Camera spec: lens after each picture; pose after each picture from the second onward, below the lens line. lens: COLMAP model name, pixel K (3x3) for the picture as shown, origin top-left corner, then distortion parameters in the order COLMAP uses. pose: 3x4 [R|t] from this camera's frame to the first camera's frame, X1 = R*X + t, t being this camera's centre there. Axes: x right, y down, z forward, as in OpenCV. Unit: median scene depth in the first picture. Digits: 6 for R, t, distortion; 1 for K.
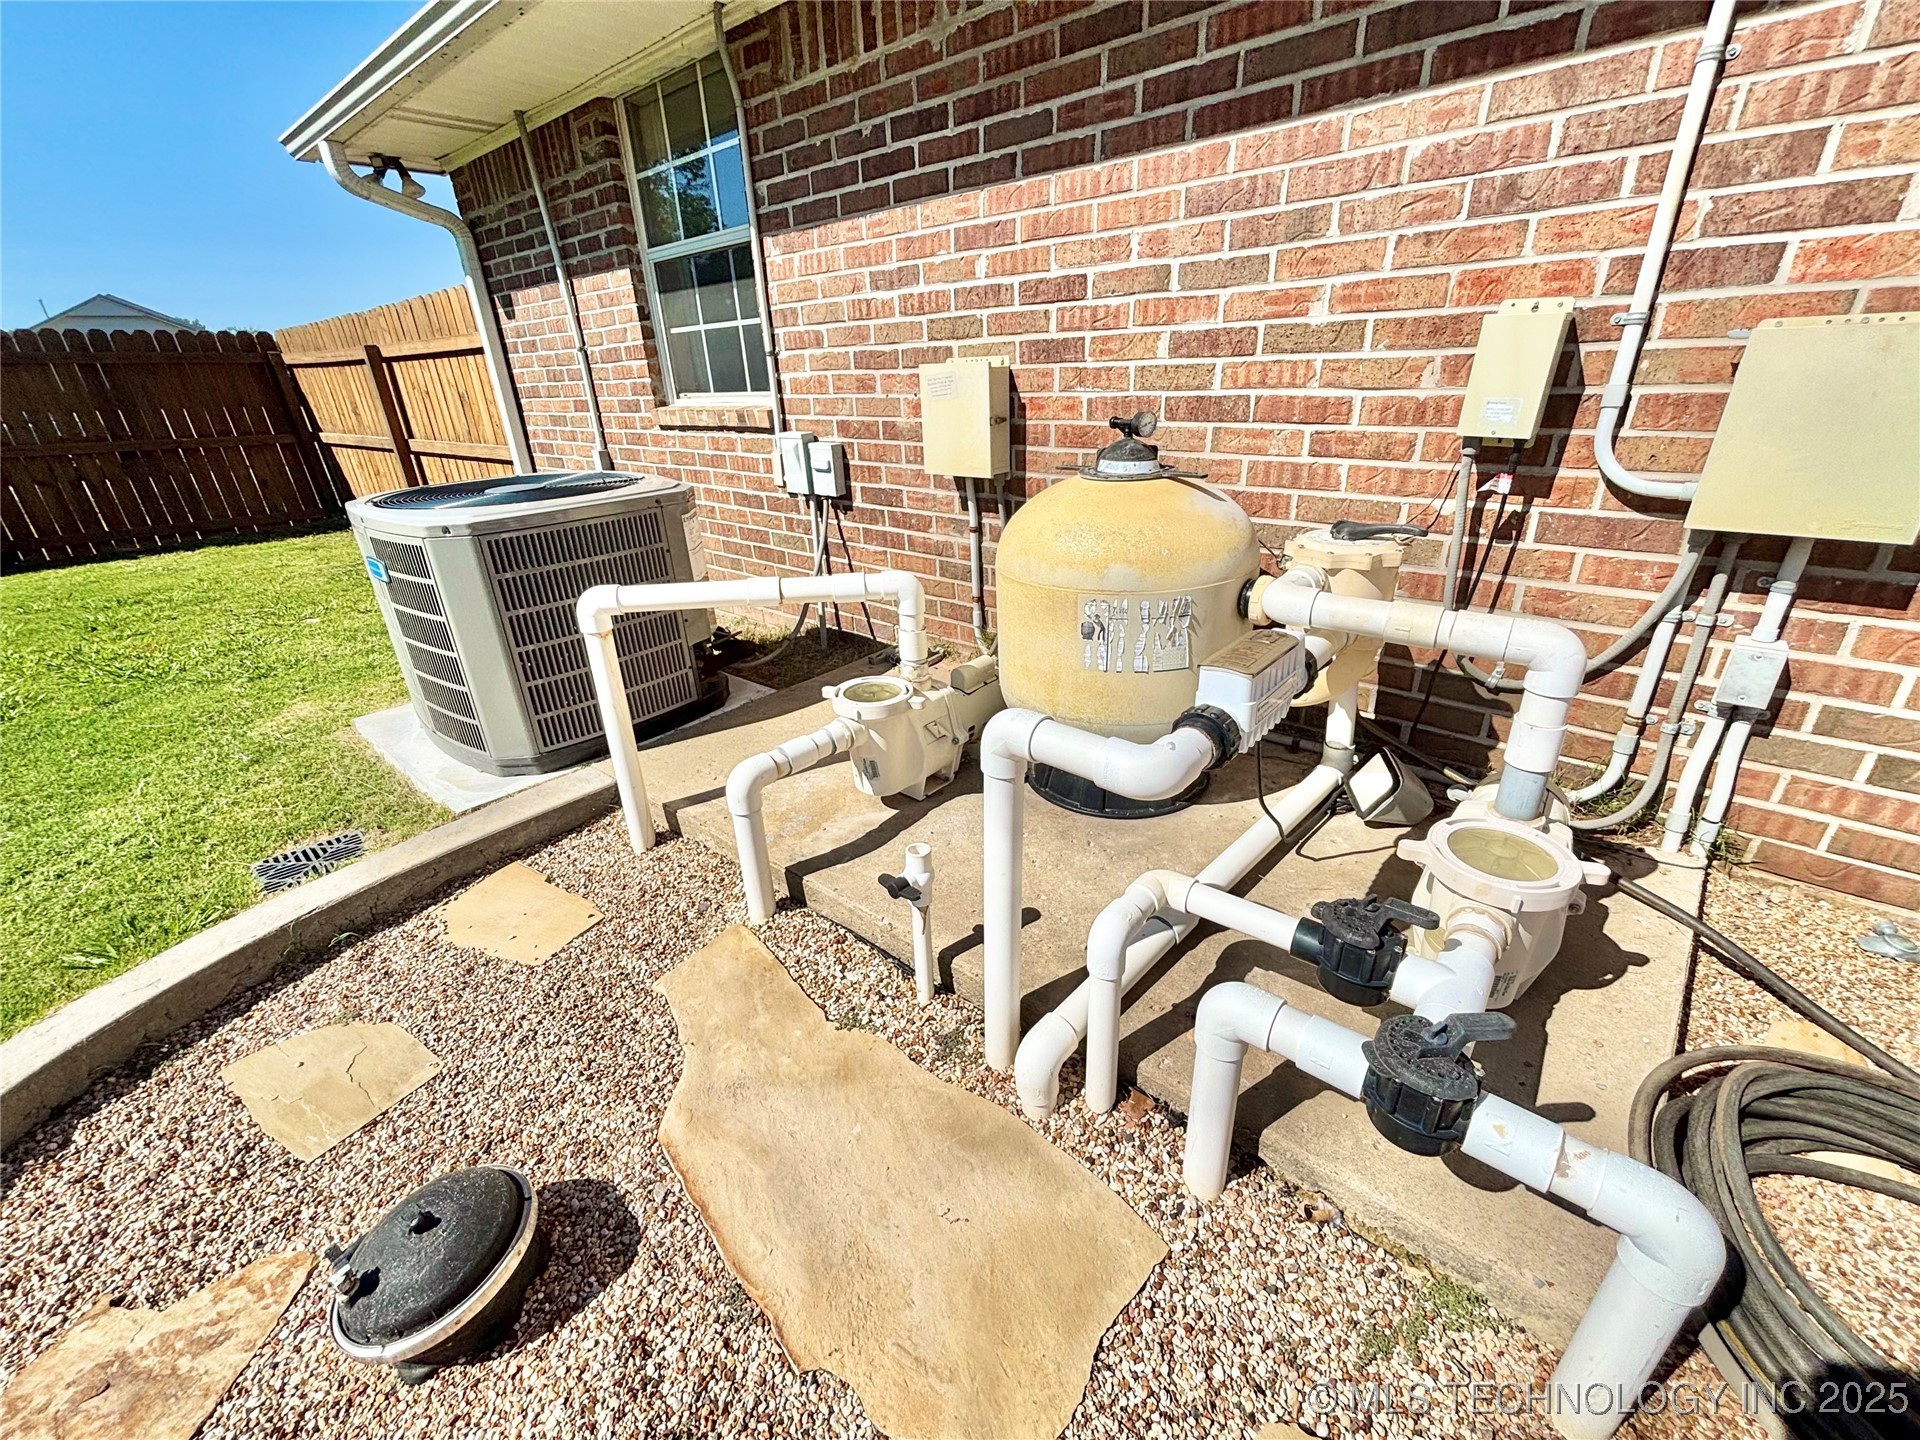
lens RADIAL K [[764.9, 0, 954.0], [0, 764.9, 711.4], [0, 0, 1]] dist [-0.009543, 0.000232]
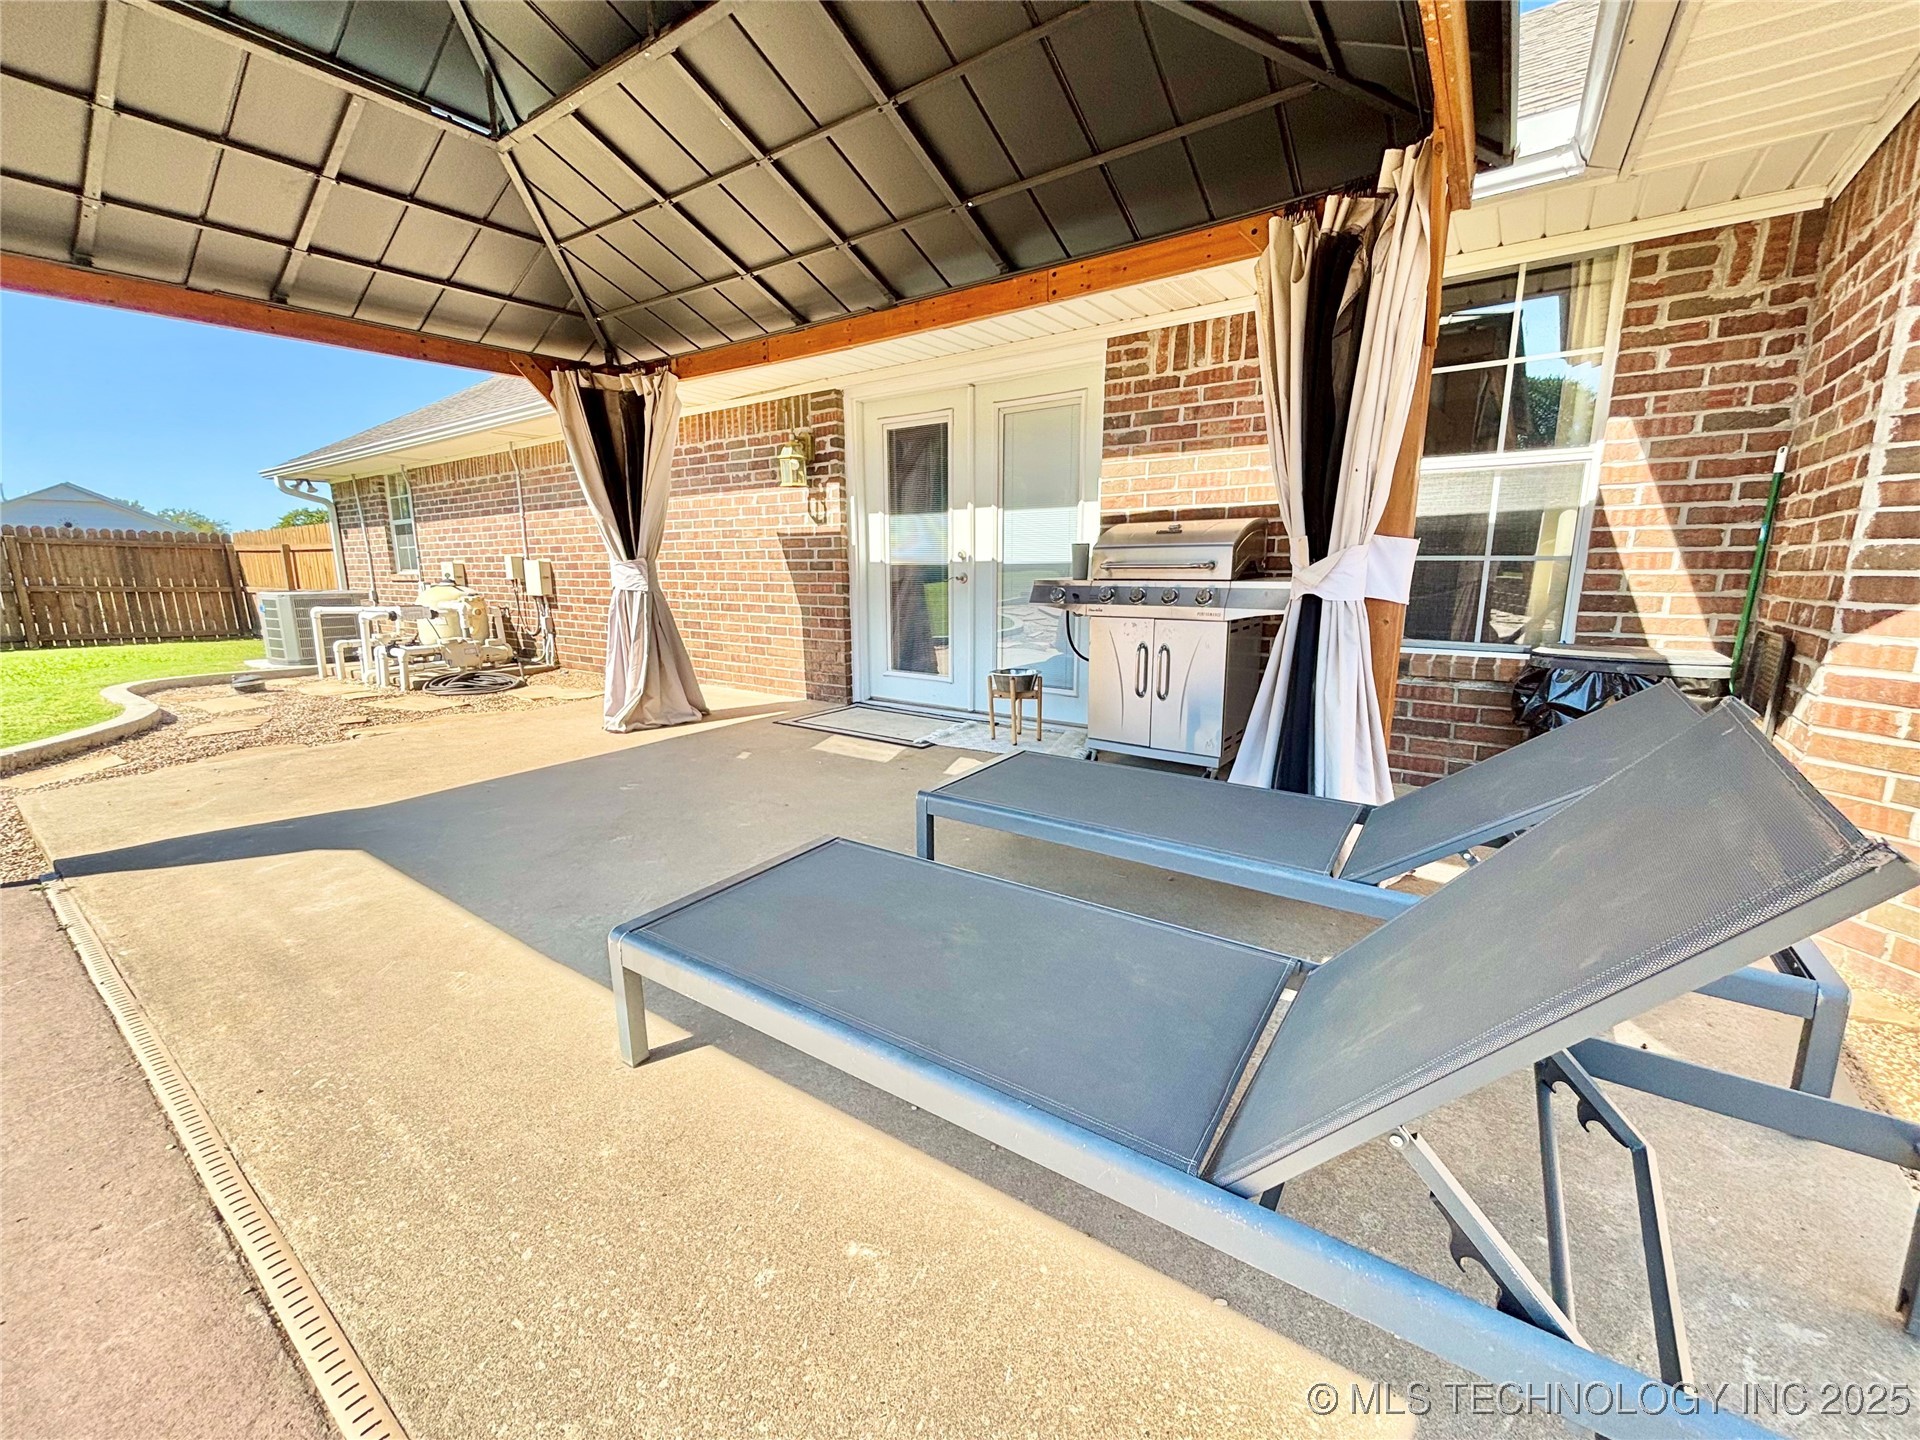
lens RADIAL K [[764.9, 0, 954.0], [0, 764.9, 711.4], [0, 0, 1]] dist [-0.009543, 0.000232]
pose [[0.995346, 0.028059, 0.092193, 1.368716], [-0.004055, 0.968019, -0.250842, 0.738505], [-0.096283, 0.249301, 0.963628, -1.661154]]
